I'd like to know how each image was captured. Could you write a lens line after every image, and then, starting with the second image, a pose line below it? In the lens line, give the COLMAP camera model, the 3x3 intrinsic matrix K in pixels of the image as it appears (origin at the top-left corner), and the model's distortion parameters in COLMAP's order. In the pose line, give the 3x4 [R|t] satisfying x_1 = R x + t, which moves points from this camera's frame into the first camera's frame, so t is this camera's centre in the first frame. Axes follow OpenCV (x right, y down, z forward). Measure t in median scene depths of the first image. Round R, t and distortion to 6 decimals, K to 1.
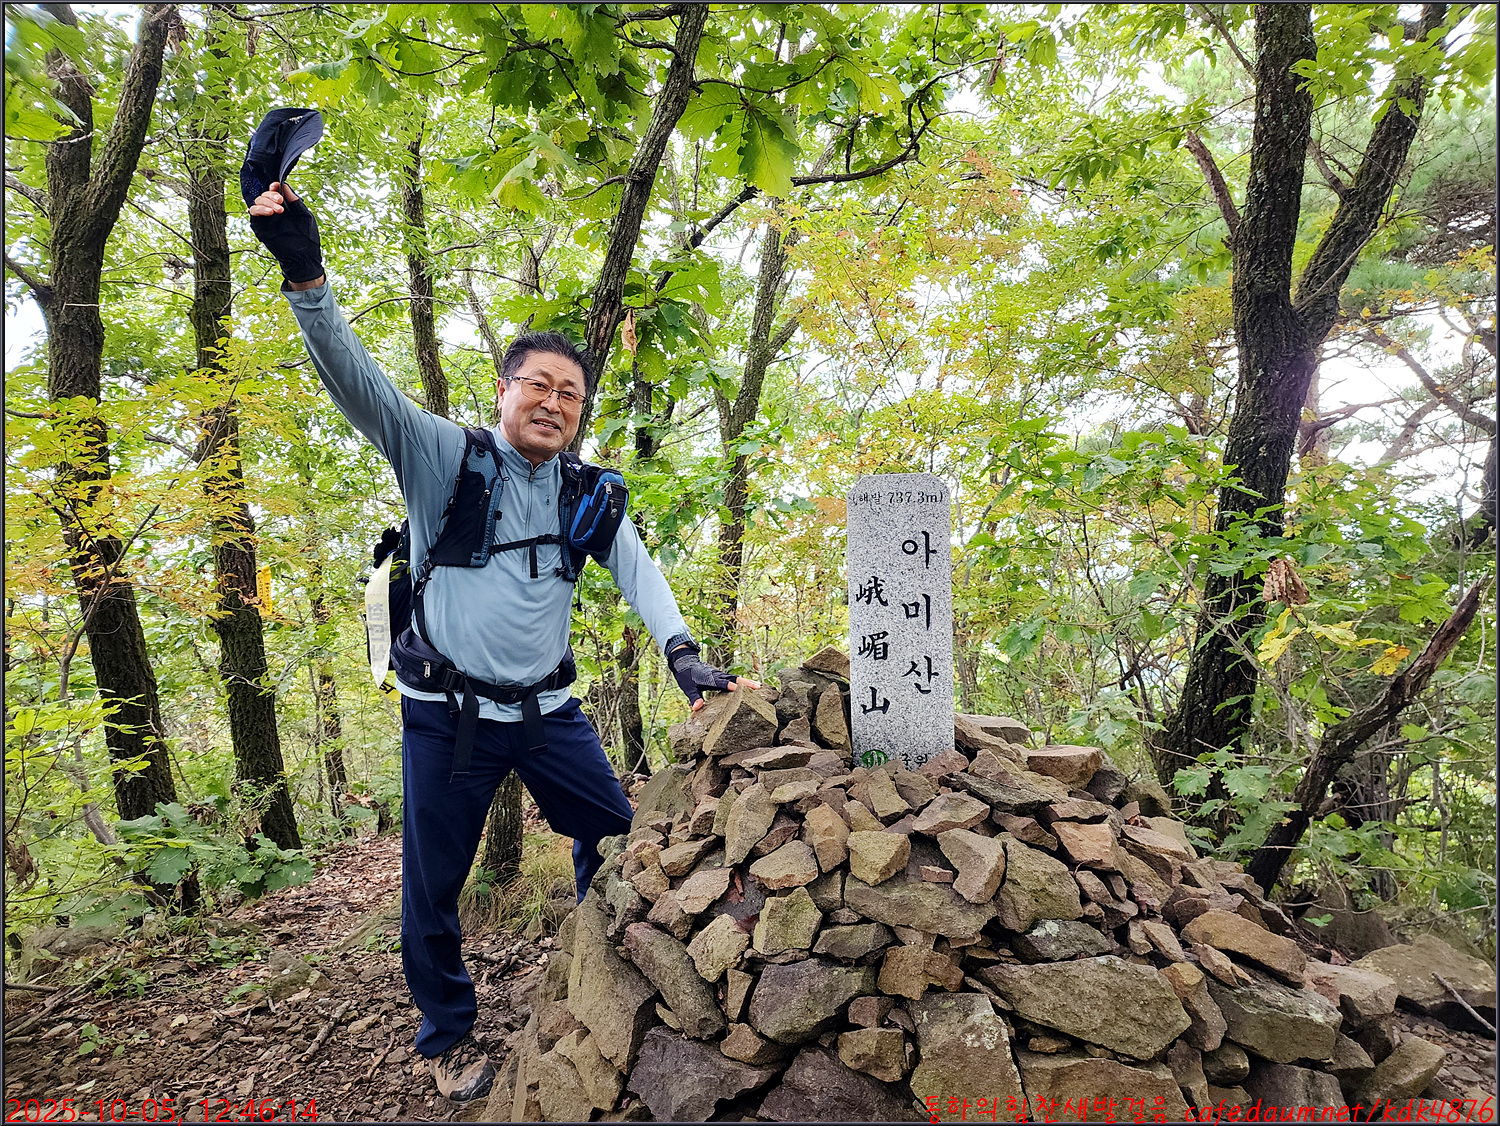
lens RADIAL K [[1036.4, 0, 749.4], [0, 1036.4, 588.3], [0, 0, 1]] dist [0.069087, -0.070517]
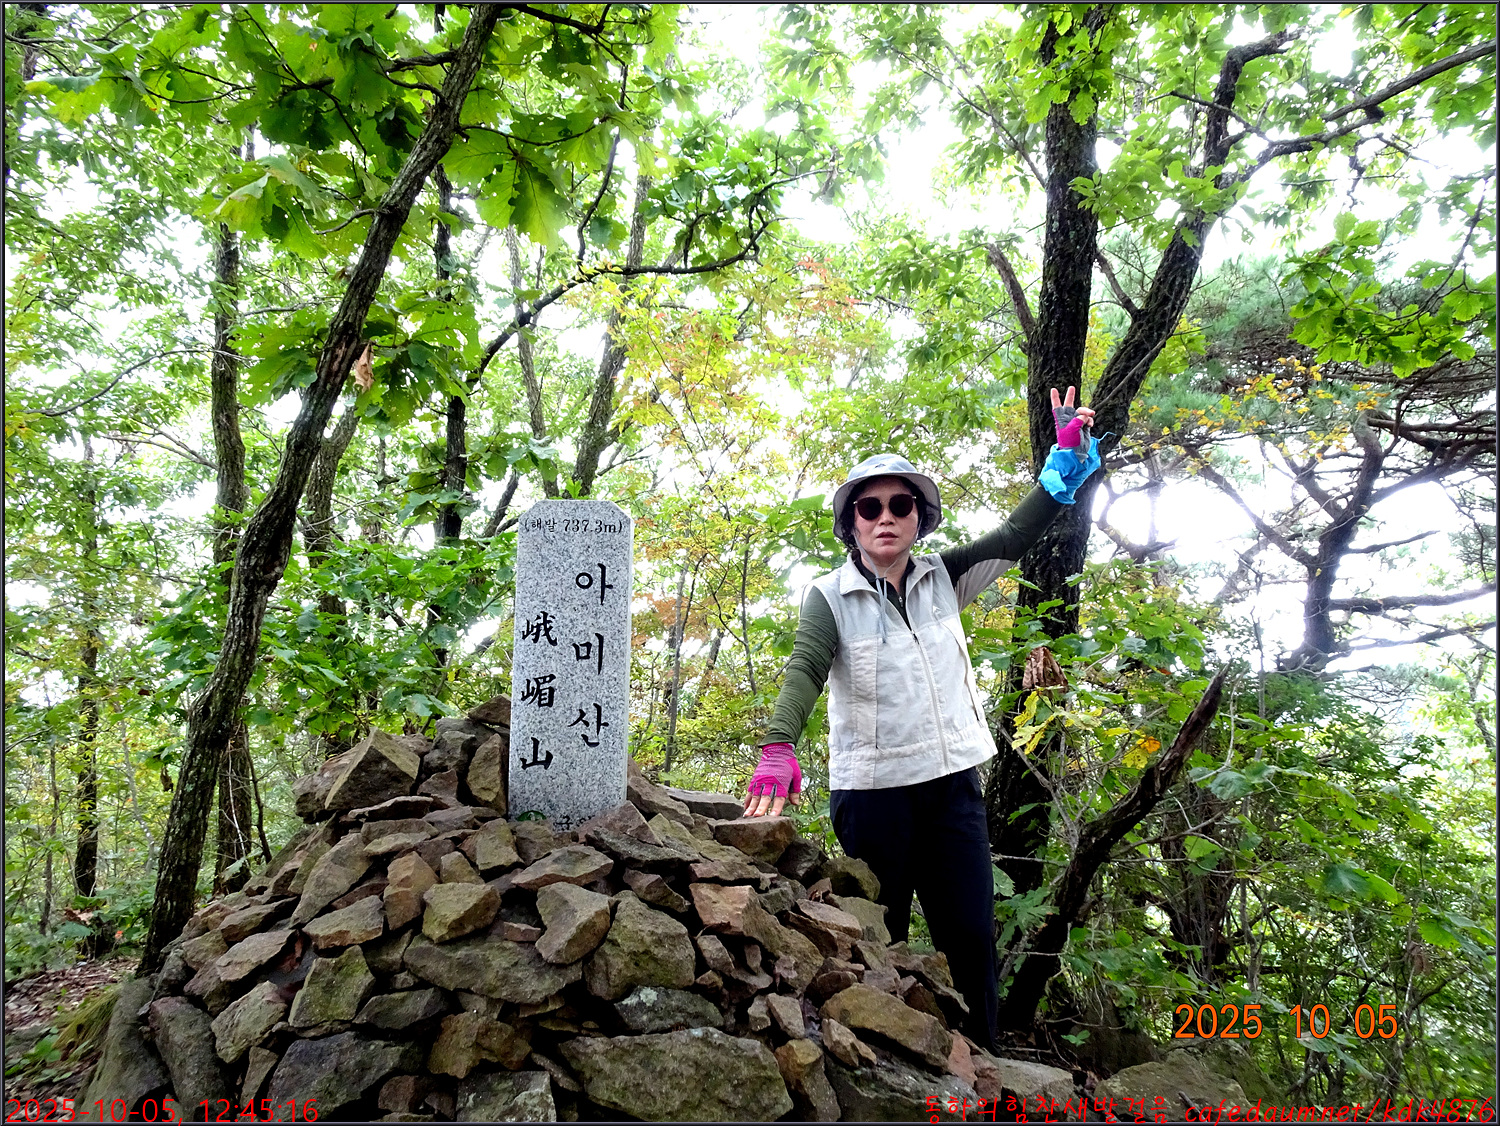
lens RADIAL K [[1095.5, 0, 759.1], [0, 1095.5, 560.6], [0, 0, 1]] dist [0.013818, -0.010805]
pose [[0.992253, 0.054426, 0.111674, 0.134129], [-0.038103, 0.988928, -0.143419, 0.049930], [-0.118244, 0.138053, 0.983341, 0.027181]]
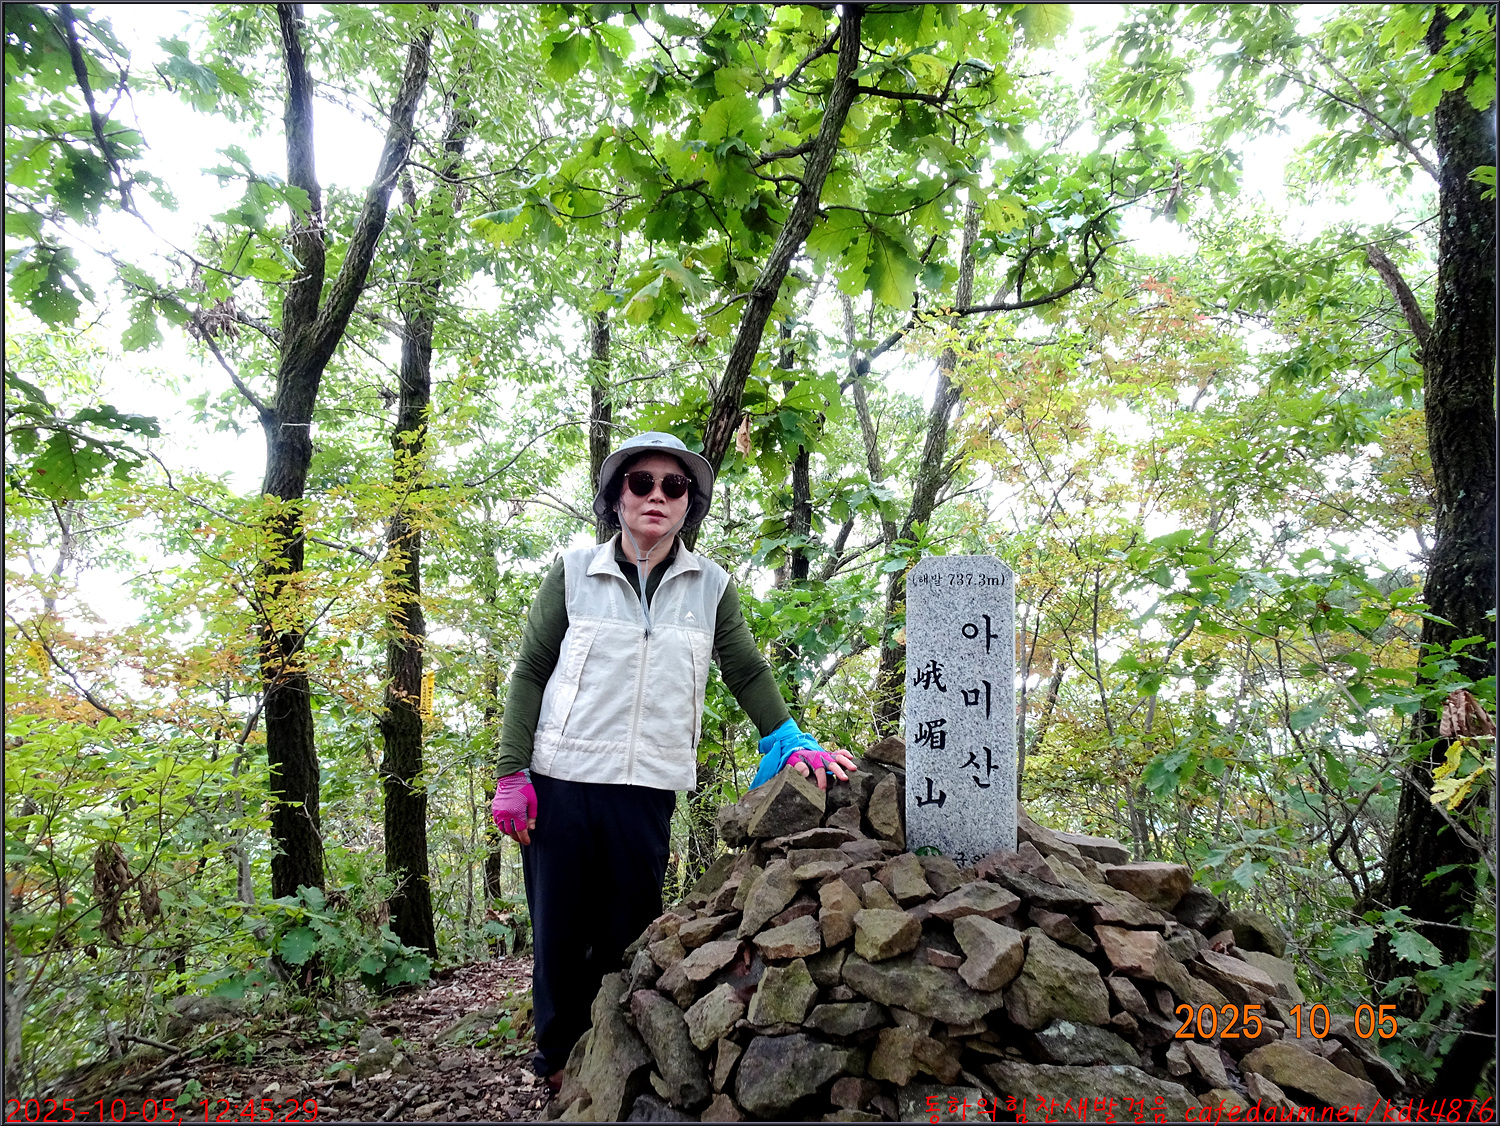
lens RADIAL K [[1095.5, 0, 728.4], [0, 1095.5, 558.1], [0, 0, 1]] dist [0.013818, -0.010805]
pose [[0.978144, 0.024607, -0.206466, 0.097105], [-0.058271, 0.985623, -0.158595, 0.045829], [0.199595, 0.167160, 0.965515, -0.026903]]
